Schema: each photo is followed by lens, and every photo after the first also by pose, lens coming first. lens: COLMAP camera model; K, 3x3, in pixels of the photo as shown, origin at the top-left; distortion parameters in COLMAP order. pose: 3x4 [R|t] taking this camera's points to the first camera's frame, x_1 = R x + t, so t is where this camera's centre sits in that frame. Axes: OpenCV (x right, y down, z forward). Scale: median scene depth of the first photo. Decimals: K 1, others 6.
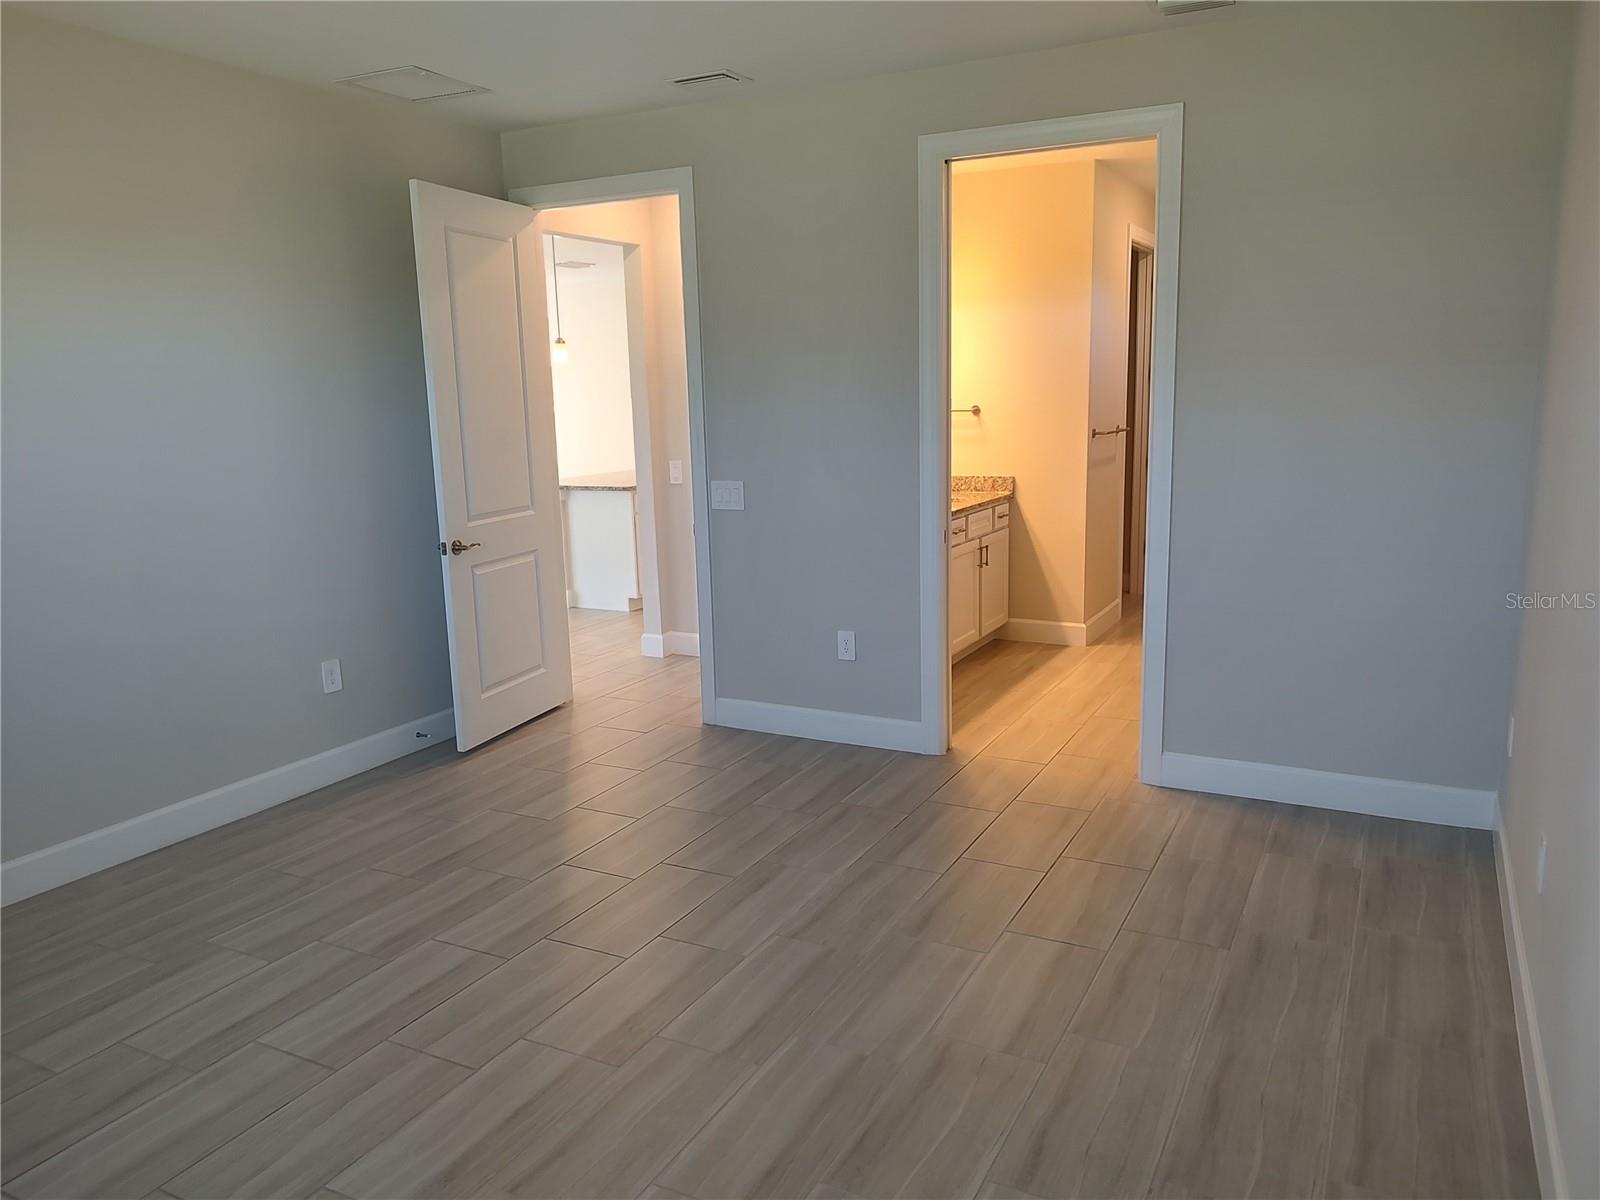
lens RADIAL K [[1137.5, 0, 816.0], [0, 1137.5, 601.0], [0, 0, 1]] dist [-0.010873, -0.003541]
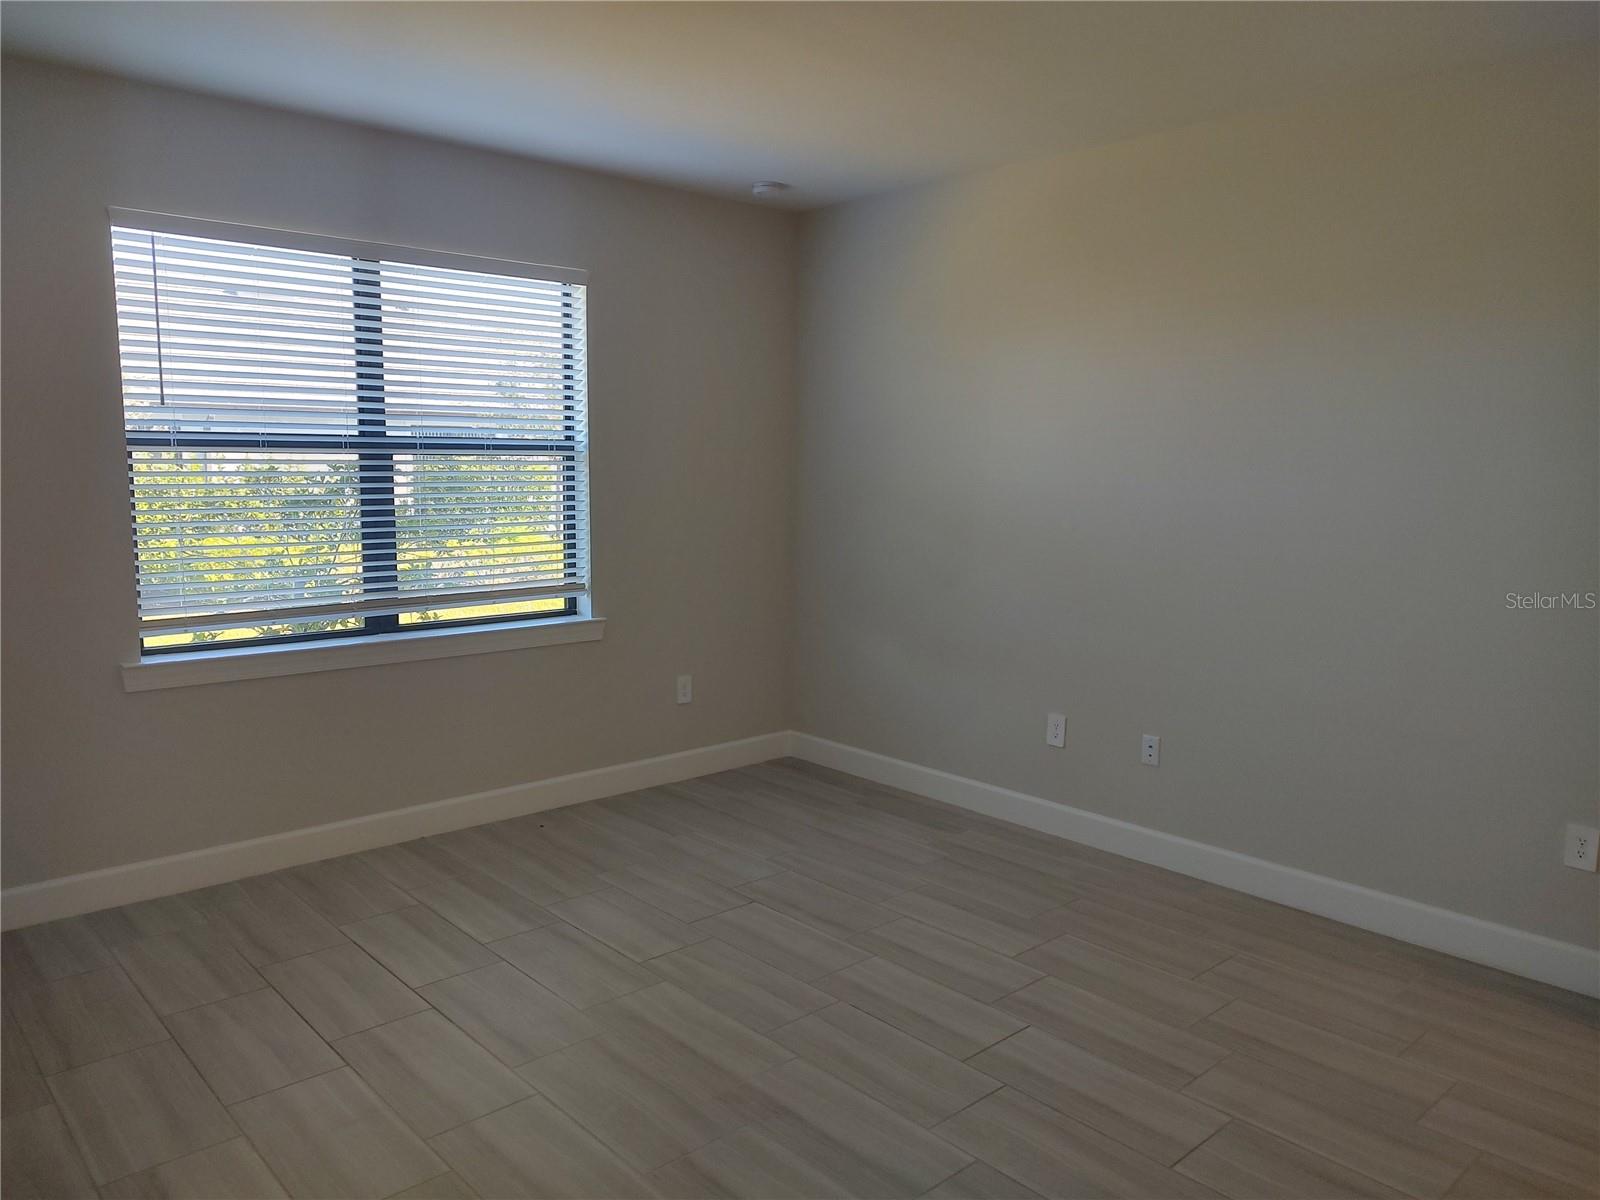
lens RADIAL K [[1131.6, 0, 820.7], [0, 1131.6, 599.6], [0, 0, 1]] dist [-0.003539, -0.012053]
pose [[-0.329712, 0.134782, -0.934411, 0.600310], [-0.181493, 0.962246, 0.202838, -0.224001], [0.926472, 0.236467, -0.292802, 1.091033]]
